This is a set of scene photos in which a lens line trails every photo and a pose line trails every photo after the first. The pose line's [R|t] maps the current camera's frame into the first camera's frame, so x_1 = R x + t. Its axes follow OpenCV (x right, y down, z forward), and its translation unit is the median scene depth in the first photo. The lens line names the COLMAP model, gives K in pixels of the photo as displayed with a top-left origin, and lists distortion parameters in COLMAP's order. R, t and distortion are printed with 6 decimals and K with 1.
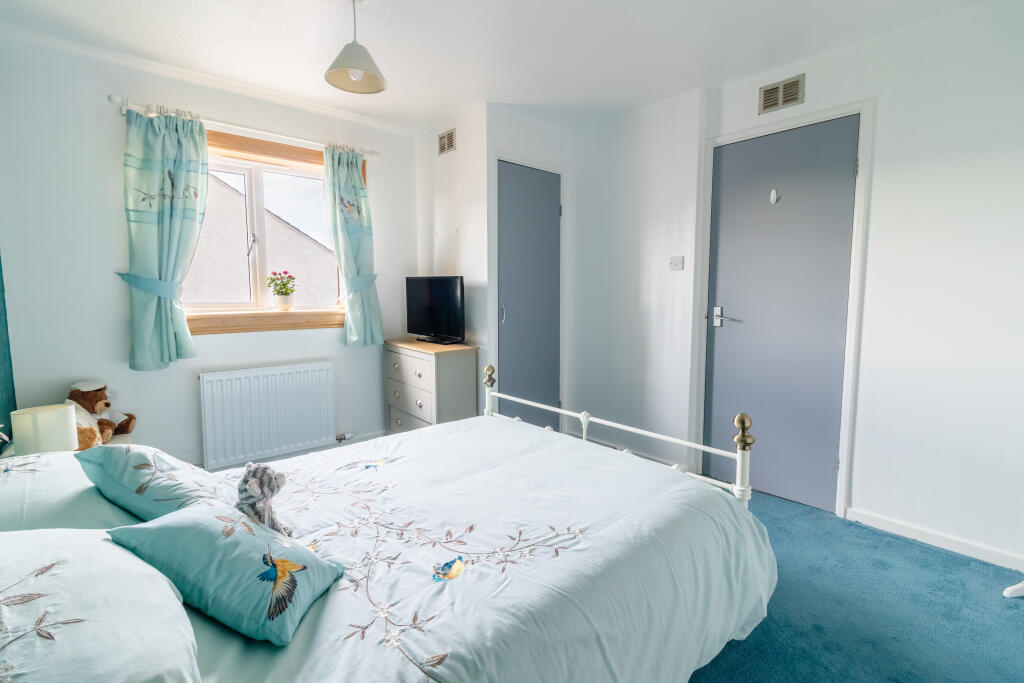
lens RADIAL K [[463.6, 0, 511.2], [0, 463.6, 332.5], [0, 0, 1]] dist [-0.002135, -0.000191]
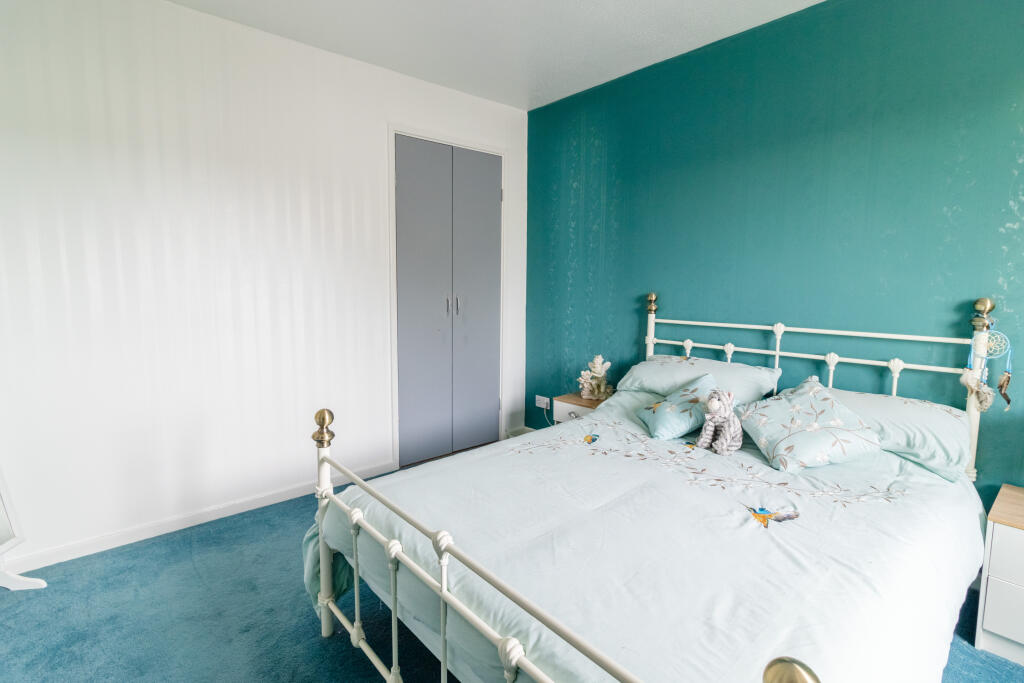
lens RADIAL K [[488.8, 0, 507.7], [0, 488.8, 333.8], [0, 0, 1]] dist [0.001449, 0.000440]
pose [[-0.999921, -0.005402, 0.011374, 0.073509], [-0.003037, 0.980096, 0.198502, -0.107678], [-0.012220, 0.198452, -0.980034, 1.196288]]
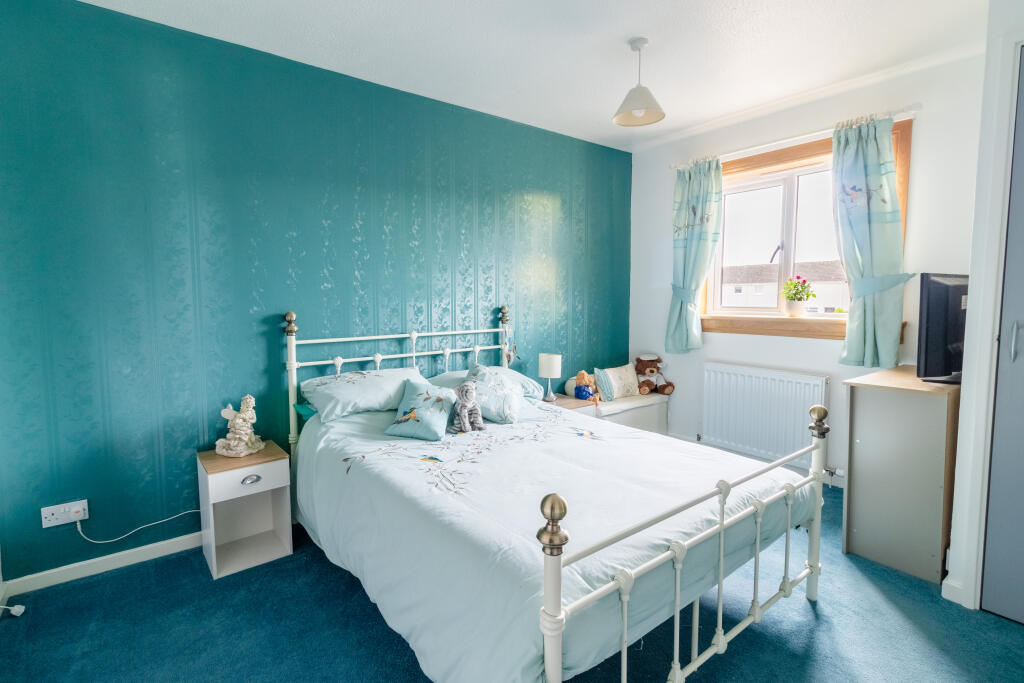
lens RADIAL K [[481.5, 0, 507.9], [0, 481.5, 333.9], [0, 0, 1]] dist [0.002016, -0.014312]
pose [[-0.066867, 0.075833, -0.994876, 0.695548], [-0.086042, 0.992955, 0.081470, -0.053063], [0.994045, 0.091049, -0.059871, 0.589689]]
